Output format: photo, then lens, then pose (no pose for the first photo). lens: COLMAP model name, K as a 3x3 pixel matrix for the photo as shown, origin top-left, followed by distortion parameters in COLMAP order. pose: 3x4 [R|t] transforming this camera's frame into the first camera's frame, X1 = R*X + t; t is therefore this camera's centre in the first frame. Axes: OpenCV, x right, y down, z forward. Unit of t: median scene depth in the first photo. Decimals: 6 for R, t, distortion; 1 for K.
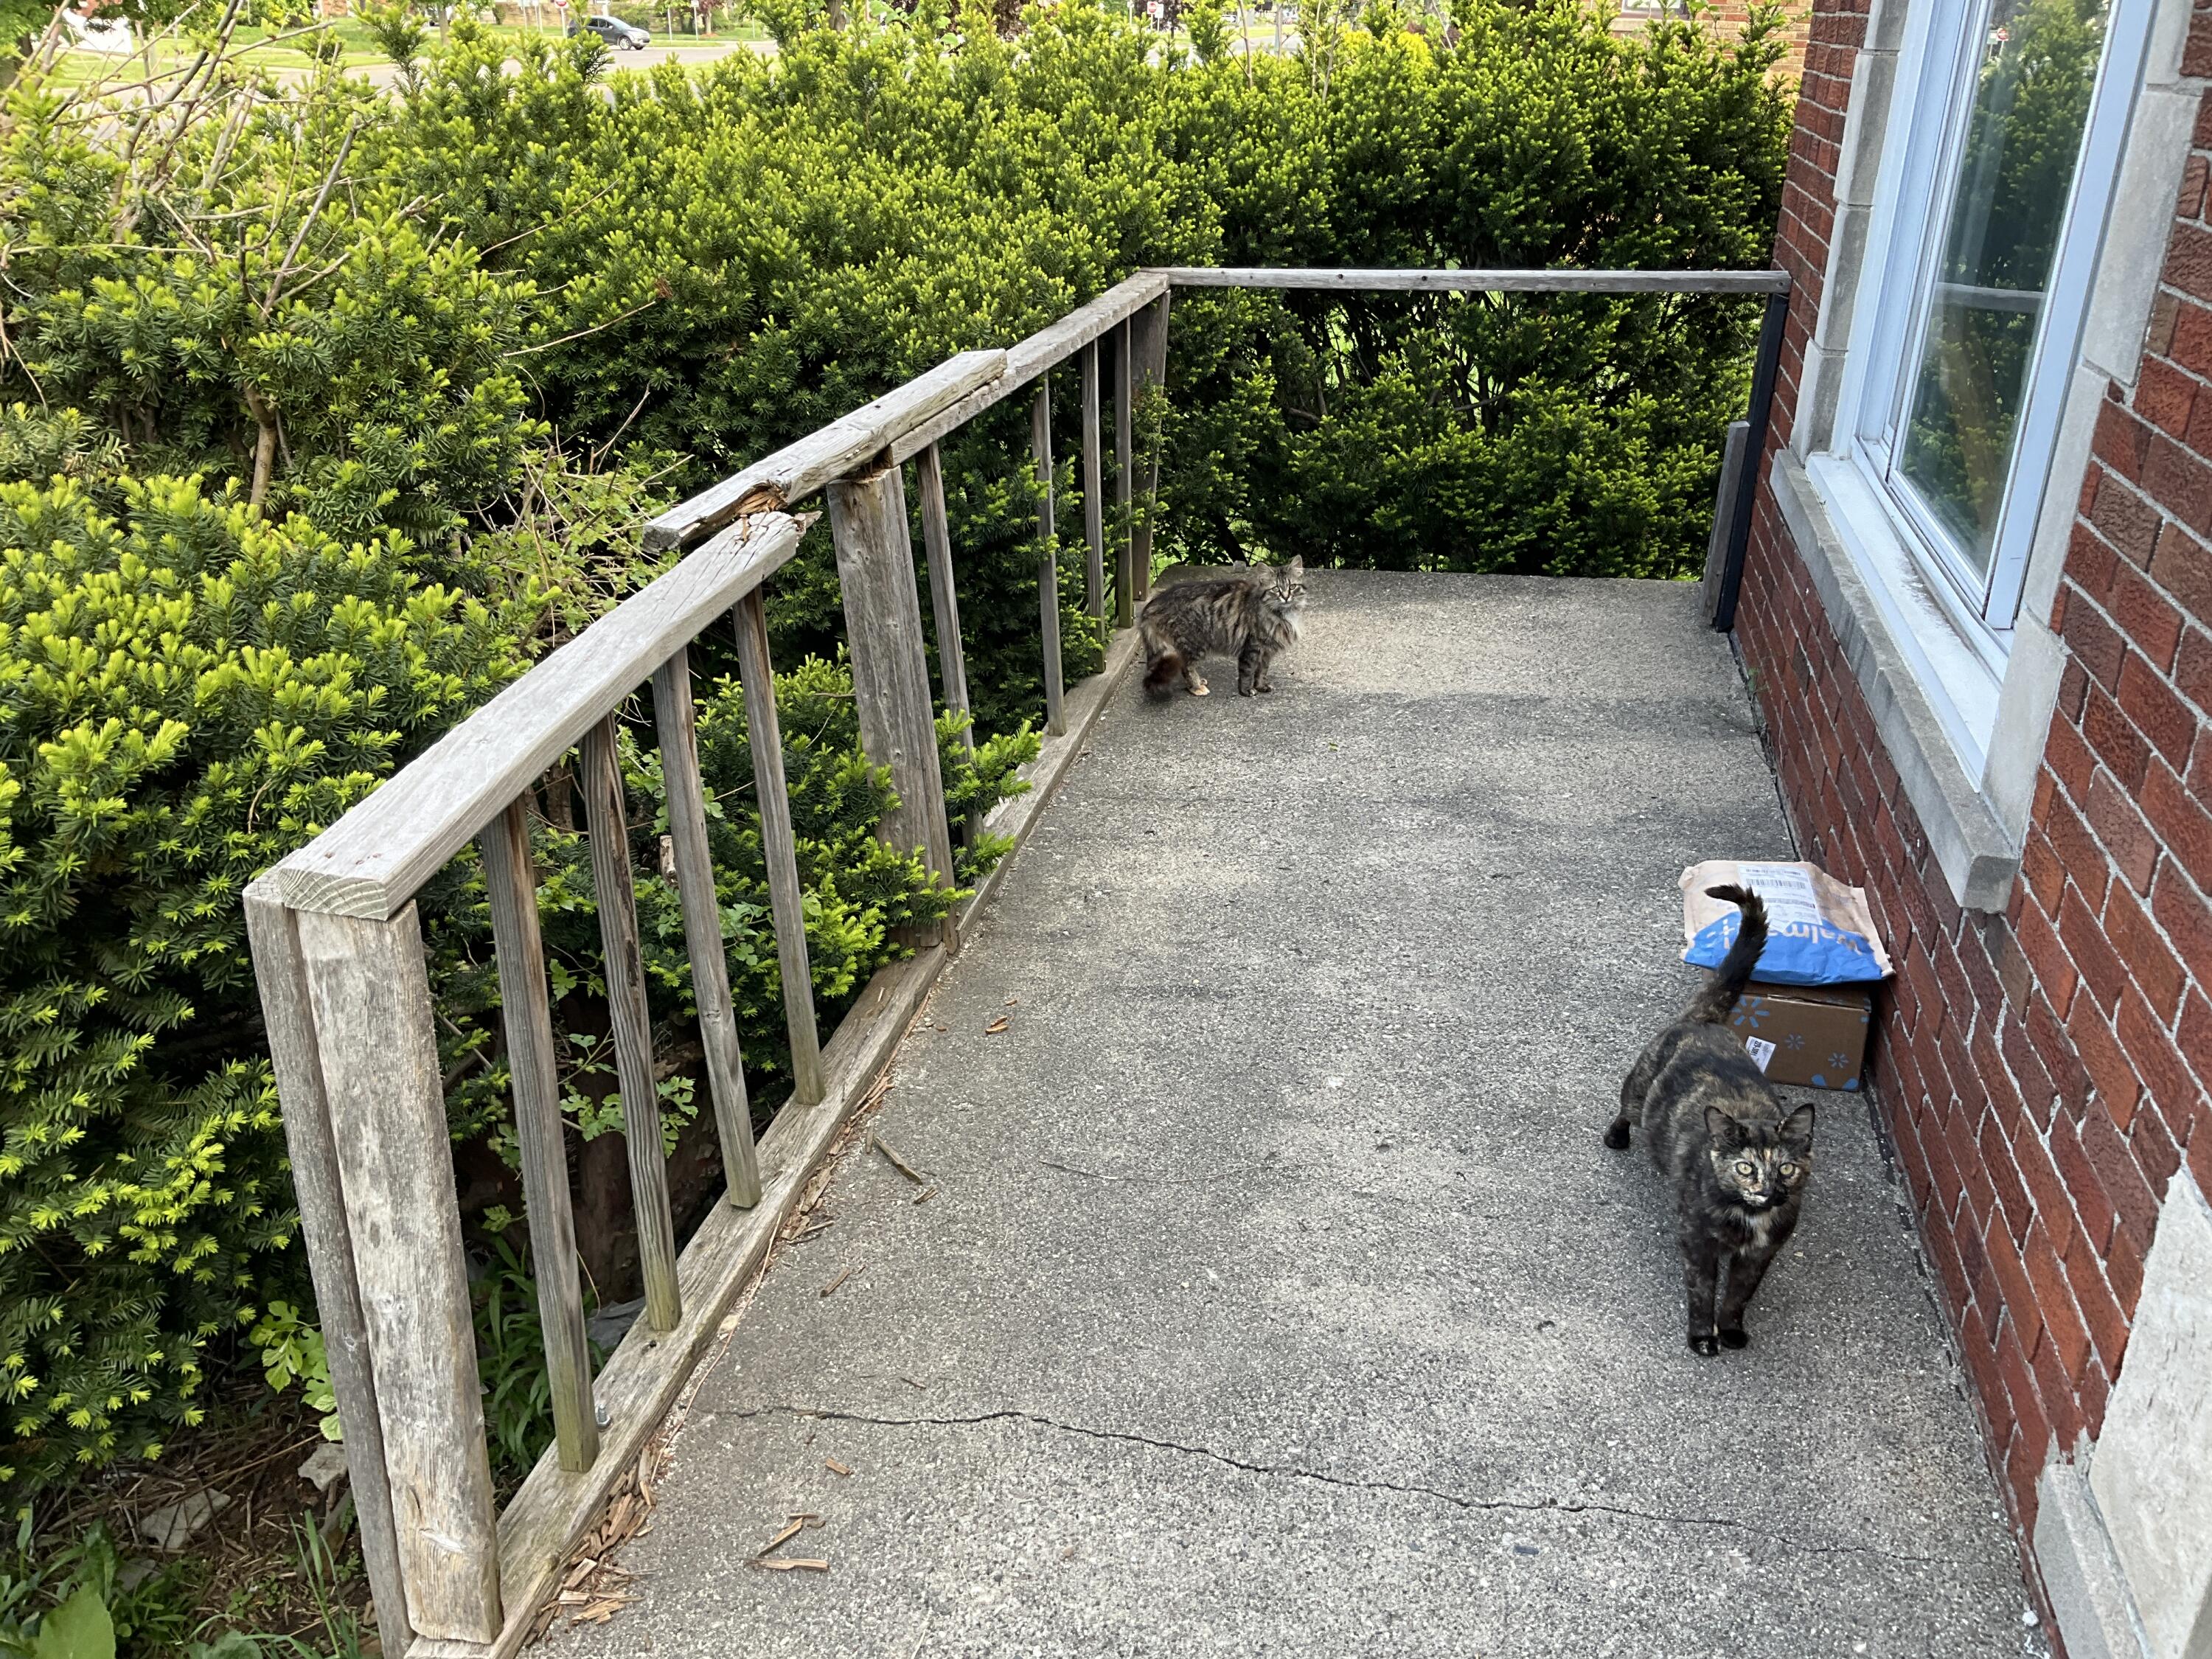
lens RADIAL K [[1798.5, 0, 1106.0], [0, 1798.5, 829.5], [0, 0, 1]] dist [0.109278, -0.219237]
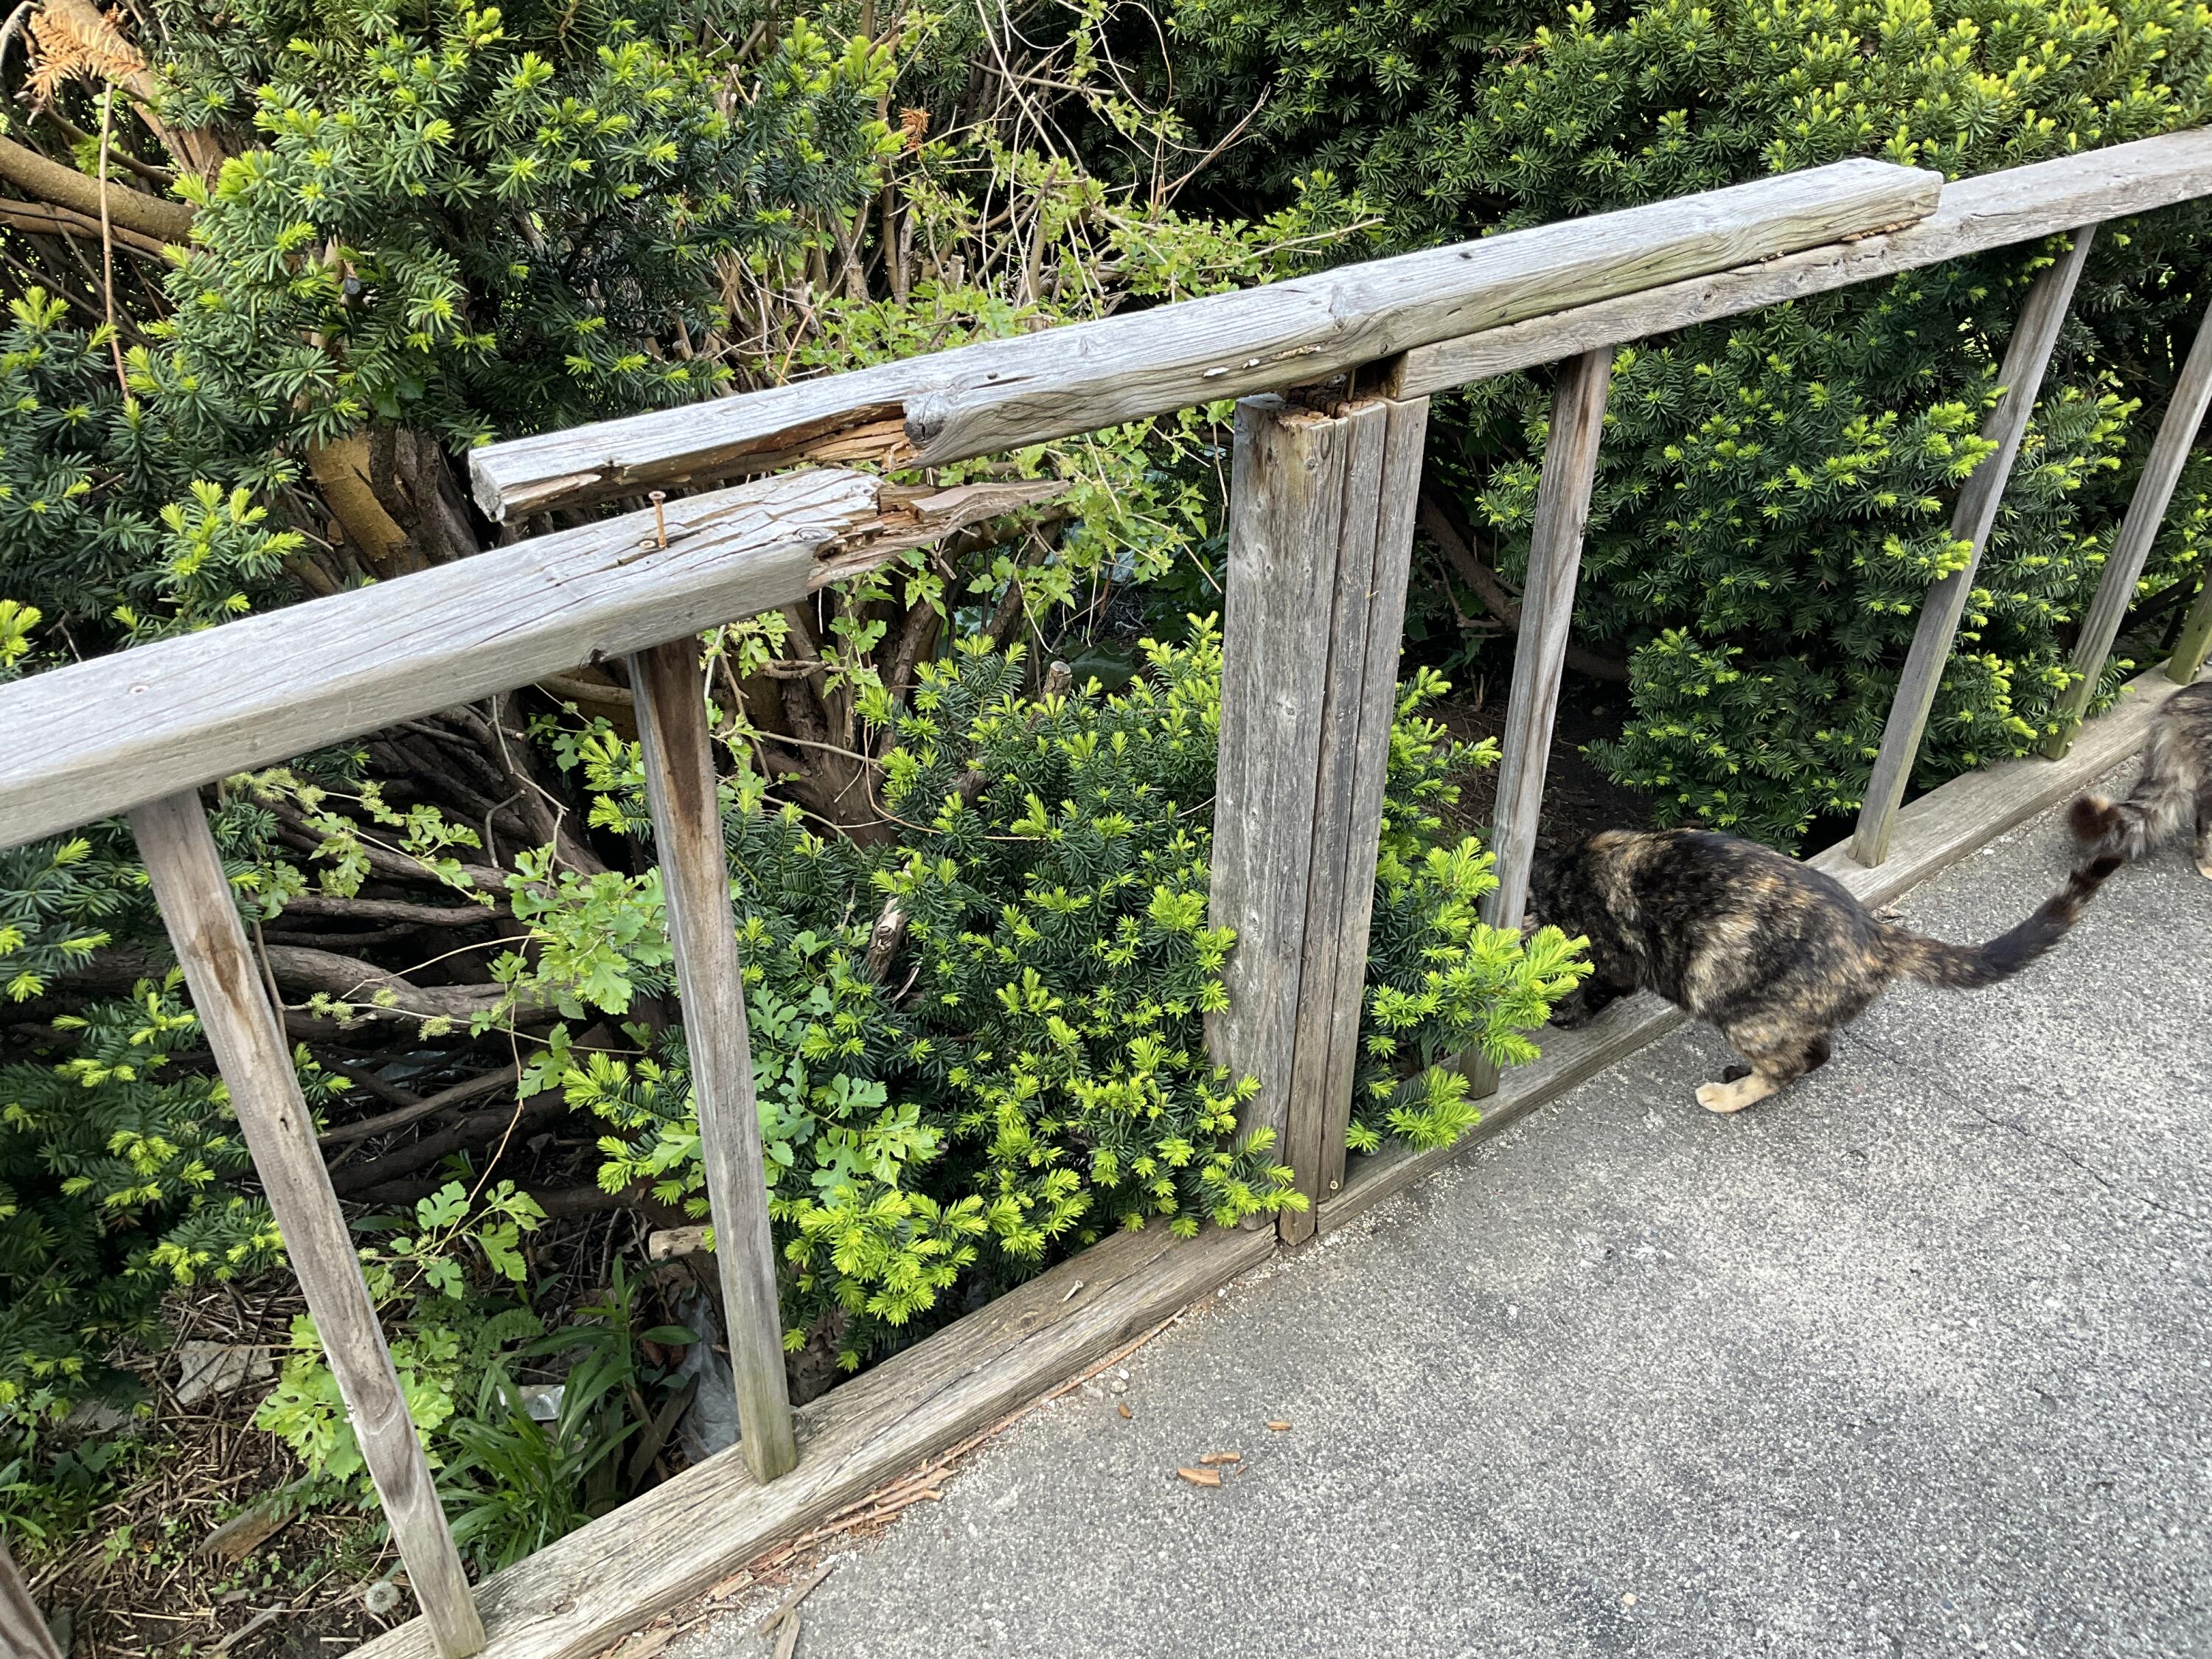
lens RADIAL K [[1798.5, 0, 1106.0], [0, 1798.5, 829.5], [0, 0, 1]] dist [0.109278, -0.219237]
pose [[0.750214, 0.428423, -0.503619, 0.103927], [-0.321887, 0.901975, 0.287802, -0.199561], [0.577553, -0.053805, 0.814578, 0.538120]]
